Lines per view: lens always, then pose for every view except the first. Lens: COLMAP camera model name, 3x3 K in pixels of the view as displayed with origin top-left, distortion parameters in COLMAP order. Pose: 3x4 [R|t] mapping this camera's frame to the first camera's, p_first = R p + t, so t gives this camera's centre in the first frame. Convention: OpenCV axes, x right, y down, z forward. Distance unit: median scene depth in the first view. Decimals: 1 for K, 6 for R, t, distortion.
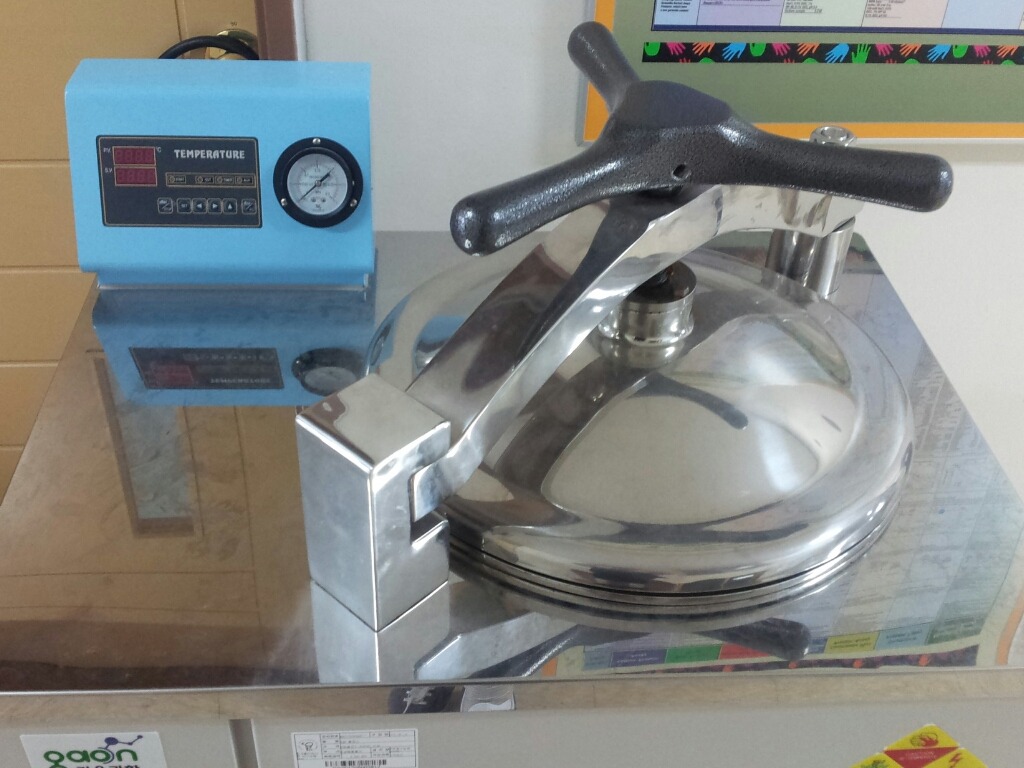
lens RADIAL K [[1117.4, 0, 512.0], [0, 1117.4, 384.0], [0, 0, 1]] dist [0.081194, -0.288865]
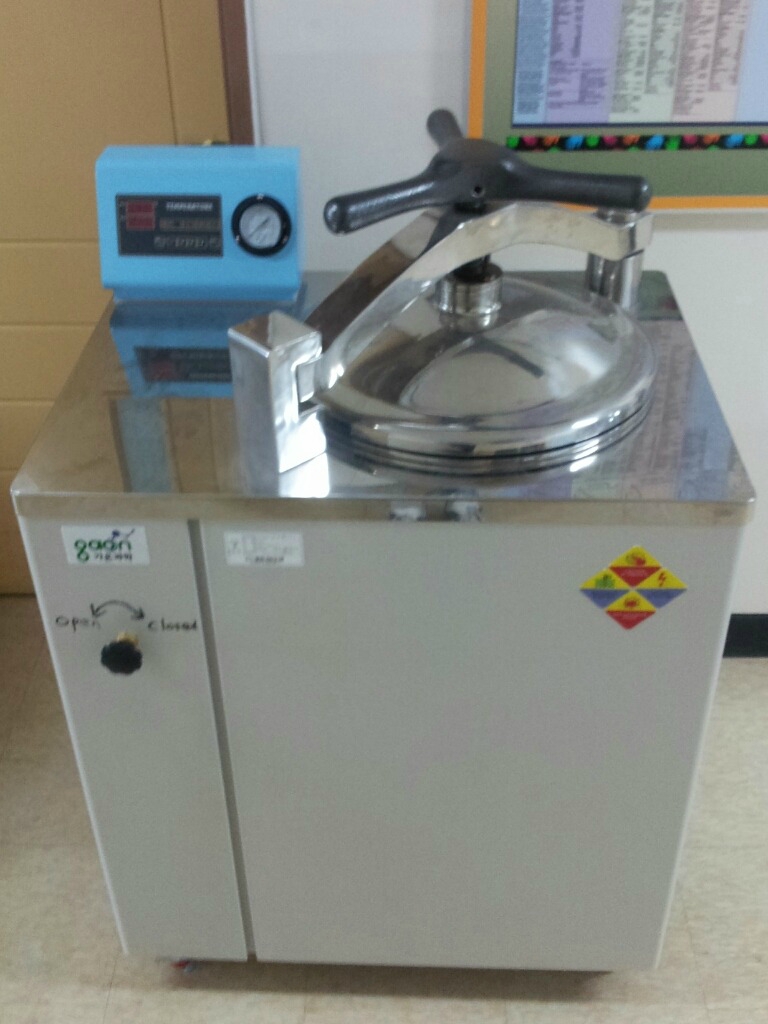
lens RADIAL K [[1117.4, 0, 384.0], [0, 1117.4, 512.0], [0, 0, 1]] dist [0.081194, -0.288865]
pose [[0.993815, 0.013597, -0.110216, 0.153277], [-0.017930, 0.999101, -0.038418, 0.248295], [0.109595, 0.040157, 0.993165, -0.423044]]
